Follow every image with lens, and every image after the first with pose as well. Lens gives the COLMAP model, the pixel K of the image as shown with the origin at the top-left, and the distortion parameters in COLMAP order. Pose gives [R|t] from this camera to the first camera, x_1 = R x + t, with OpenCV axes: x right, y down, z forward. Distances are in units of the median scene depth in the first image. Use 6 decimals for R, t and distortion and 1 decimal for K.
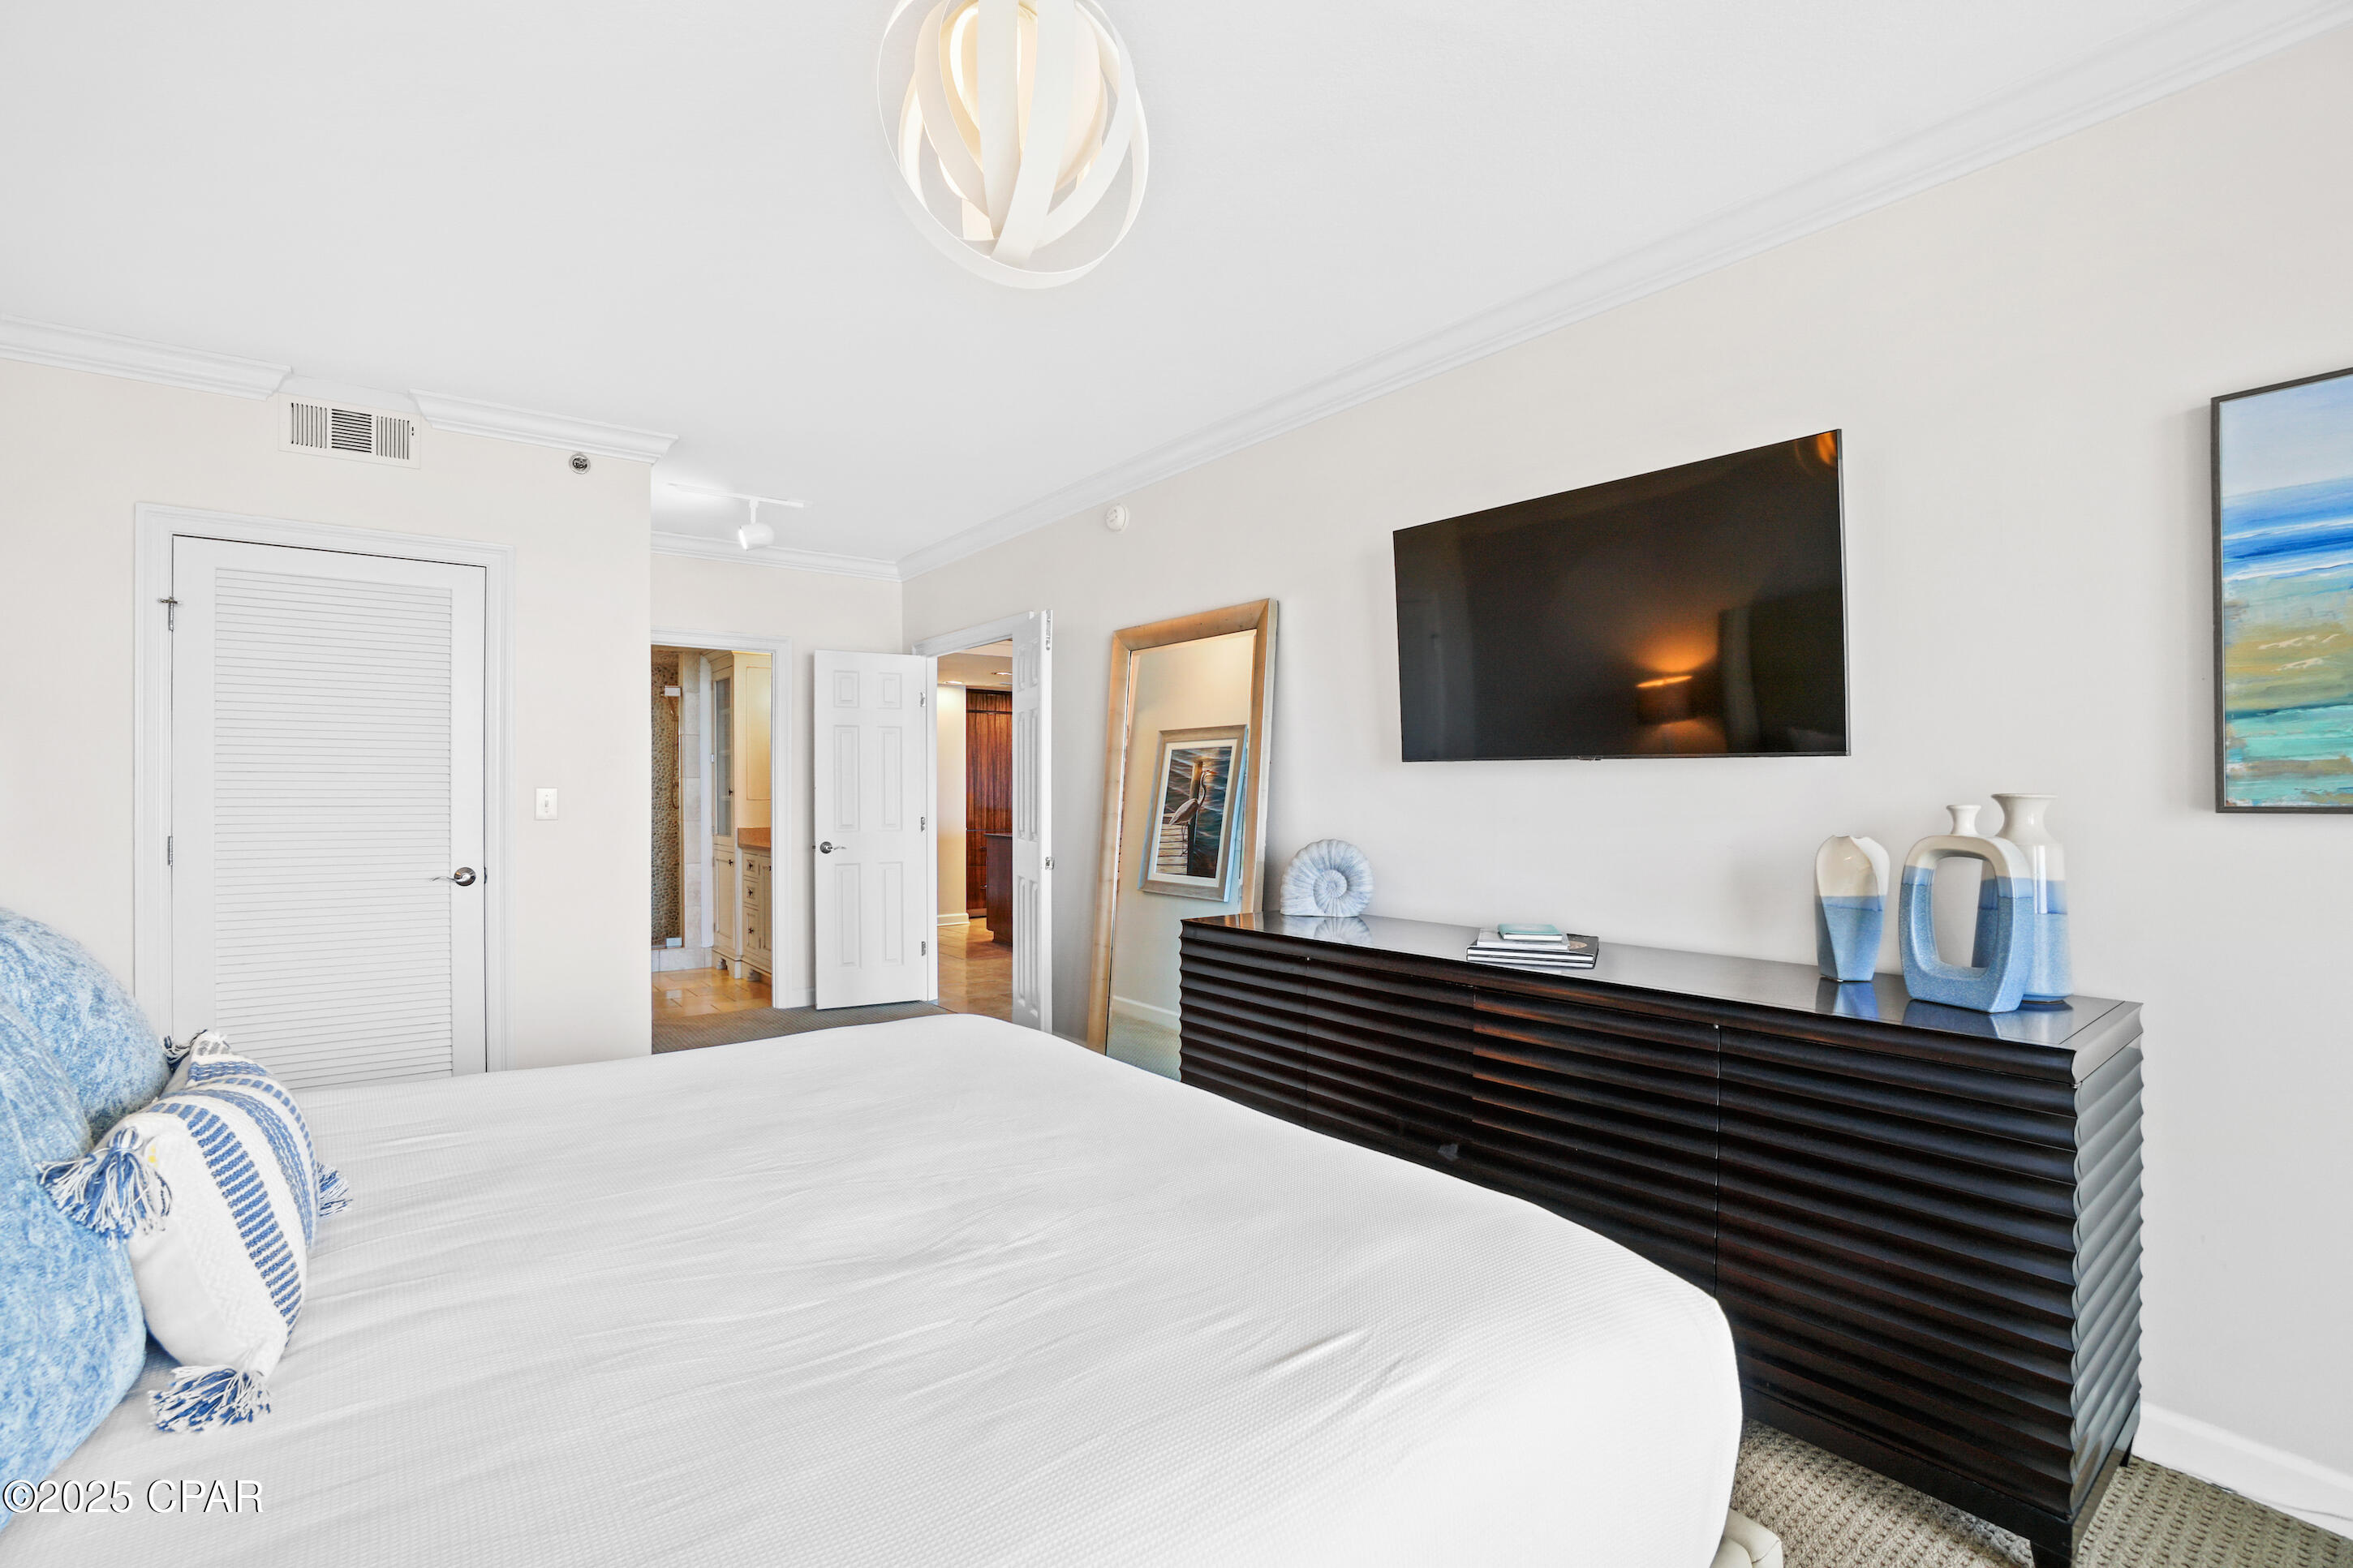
lens RADIAL K [[1050.2, 0, 1147.2], [0, 1050.2, 790.9], [0, 0, 1]] dist [-0.063014, 0.023257]
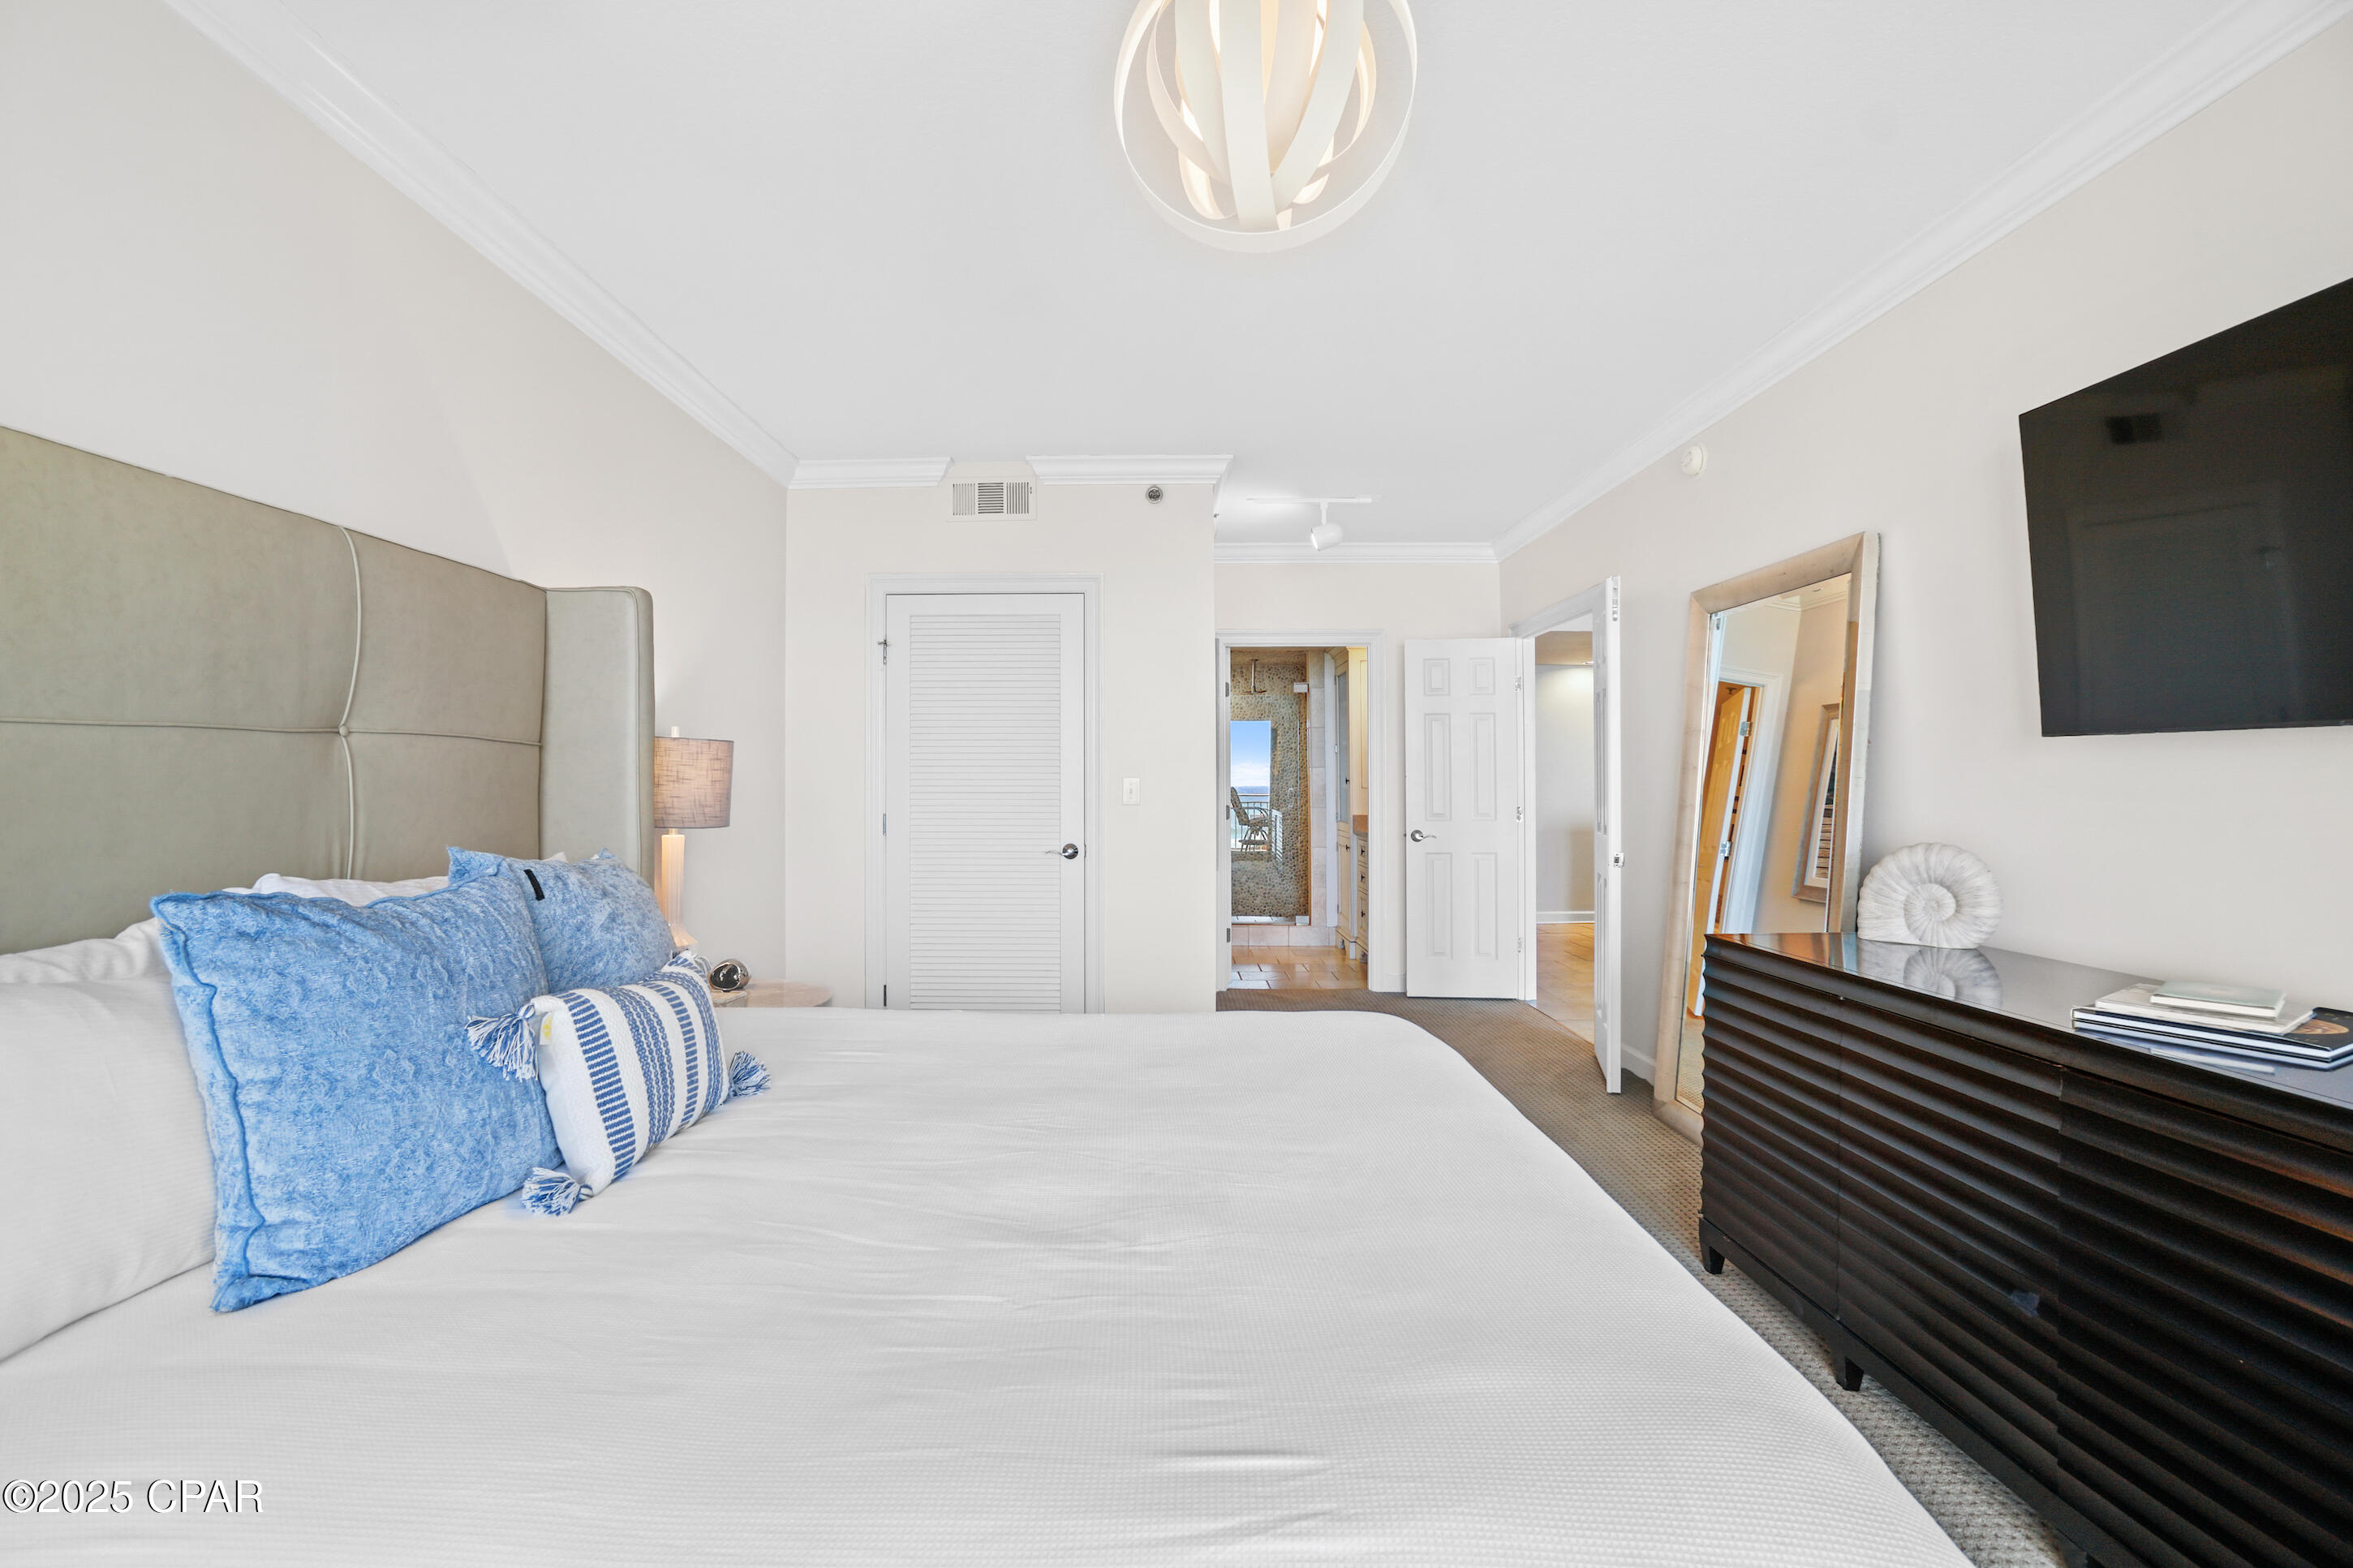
lens RADIAL K [[1045.4, 0, 1148.8], [0, 1045.4, 772.9], [0, 0, 1]] dist [-0.063498, 0.023102]
pose [[0.796363, -0.005909, -0.604791, 0.162972], [0.002189, 0.999974, -0.006888, 0.000050], [0.604816, 0.004162, 0.796355, 0.082714]]
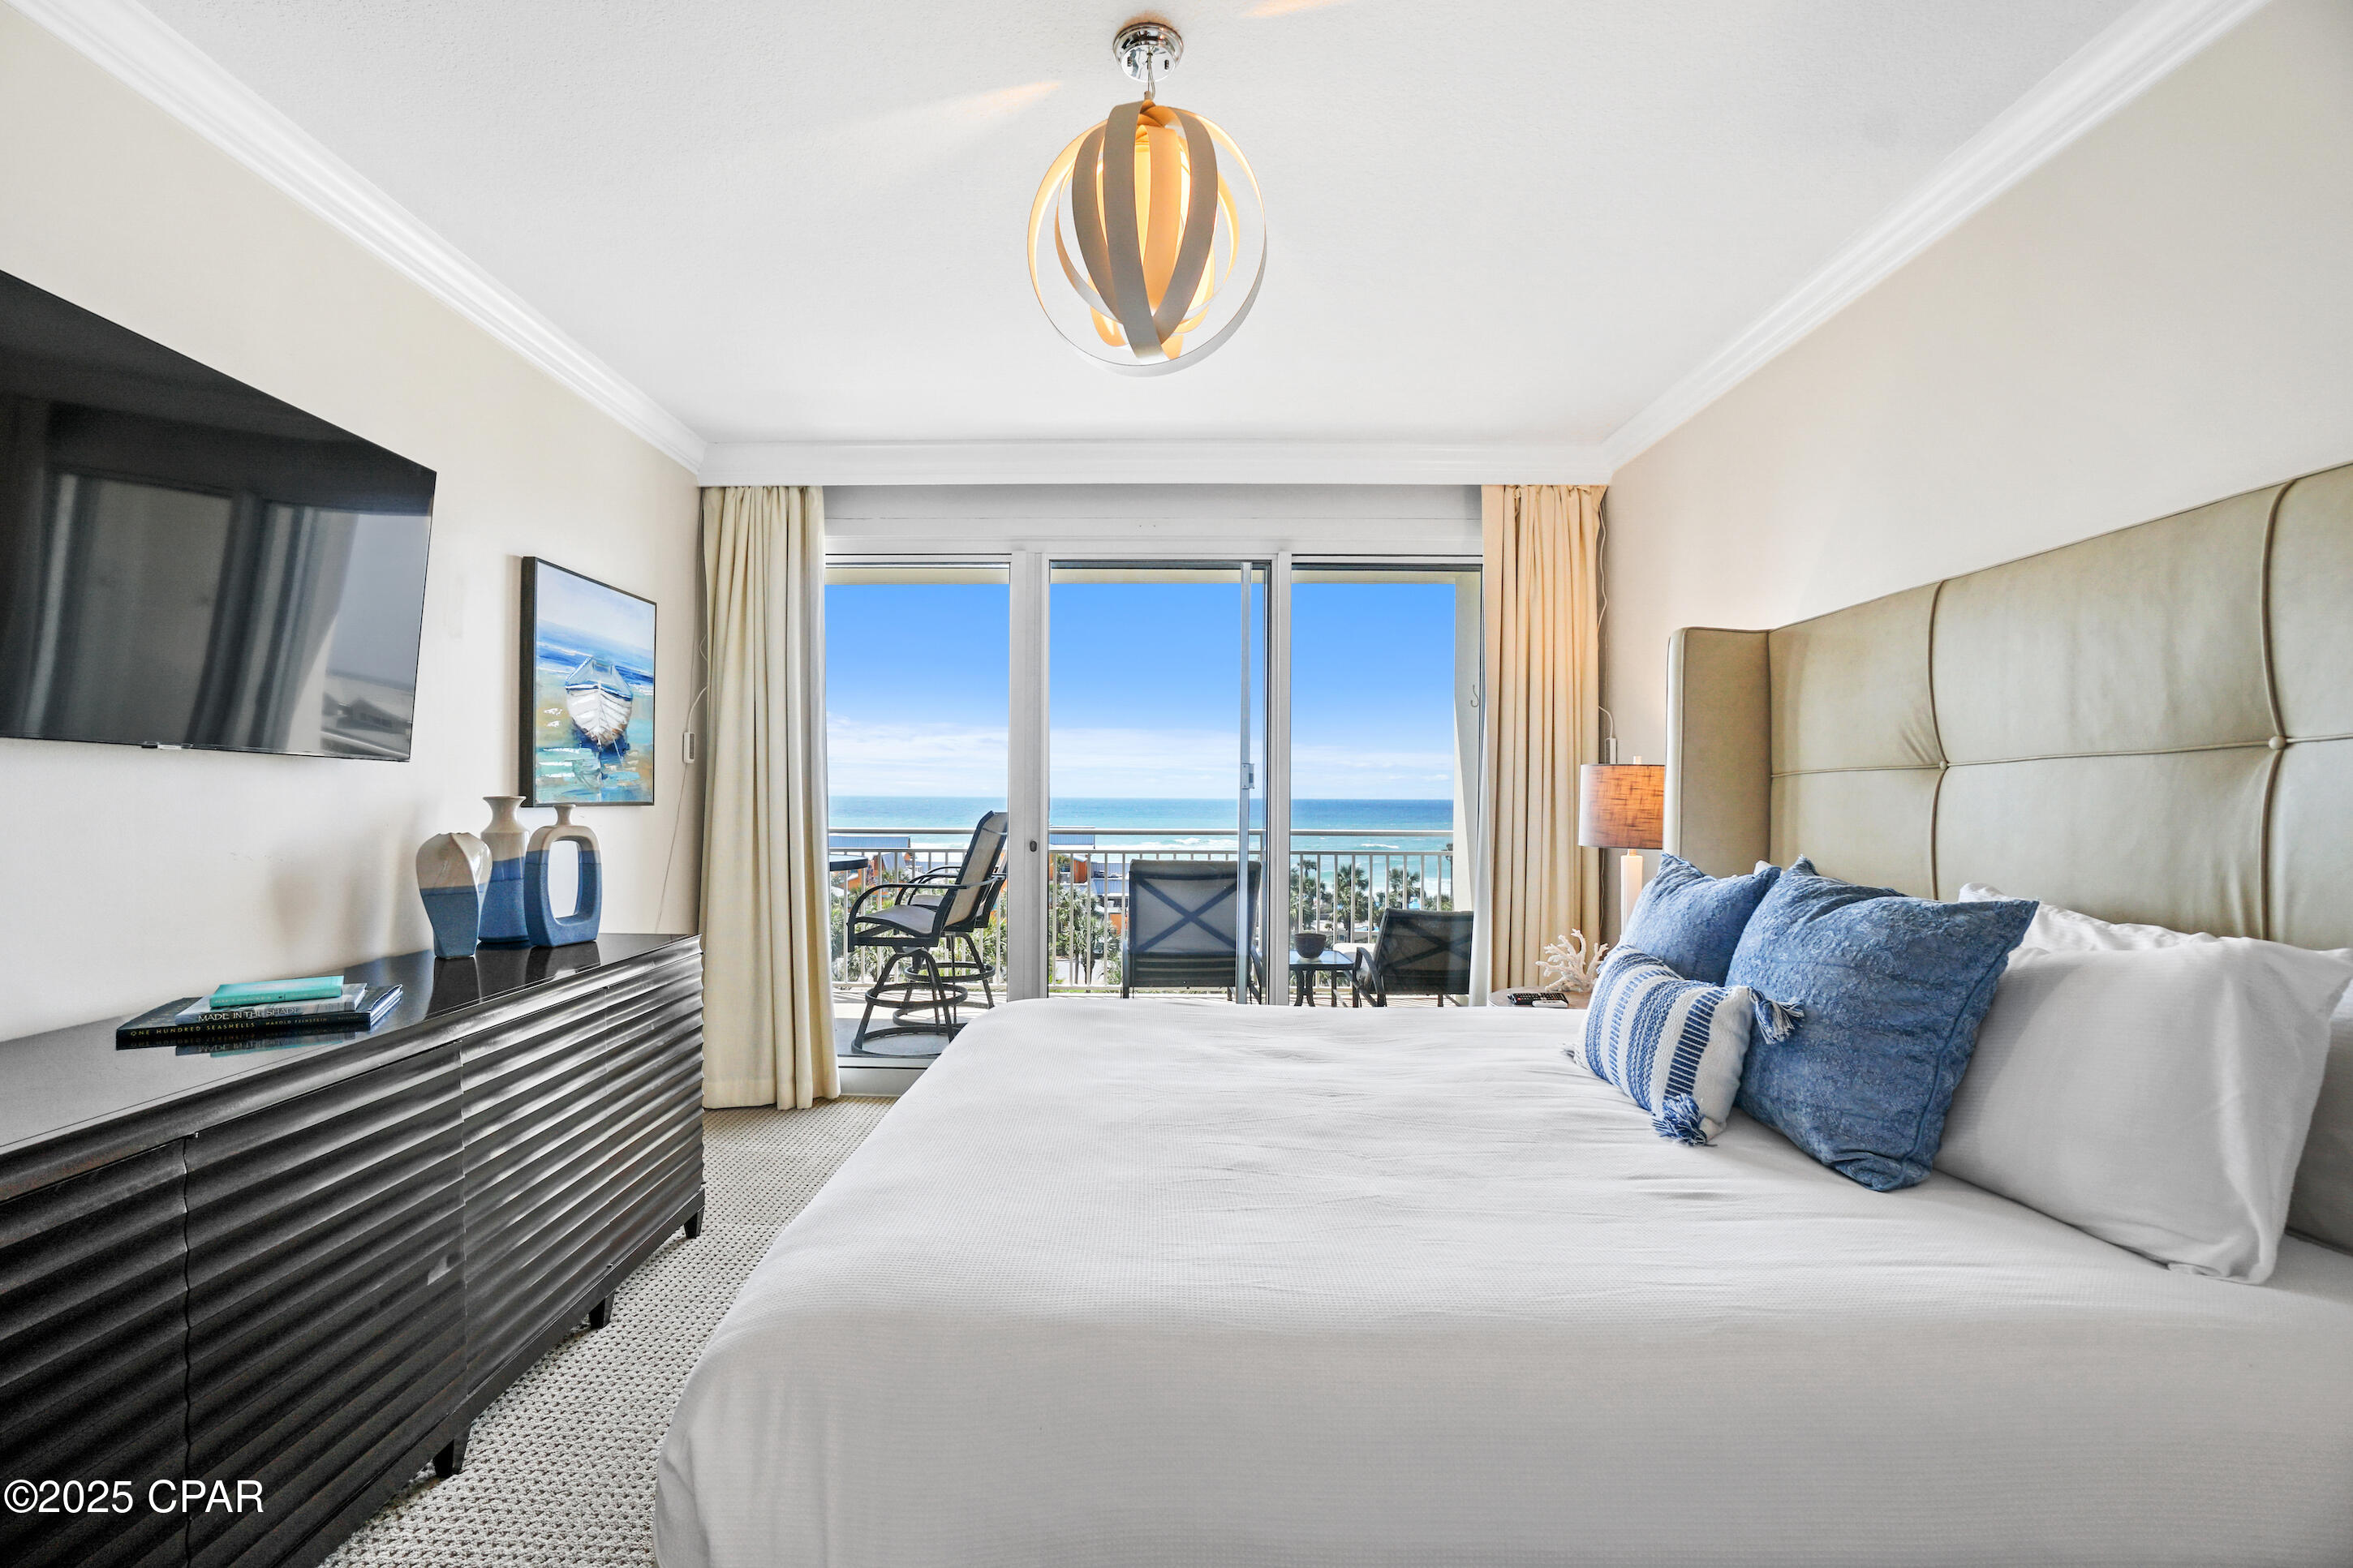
lens RADIAL K [[1040.8, 0, 1136.7], [0, 1040.8, 798.3], [0, 0, 1]] dist [-0.068849, 0.024526]
pose [[-0.785698, -0.006262, 0.618578, -0.392888], [-0.006125, 0.999978, 0.002343, -0.001446], [-0.618580, -0.001948, -0.785720, 0.884863]]
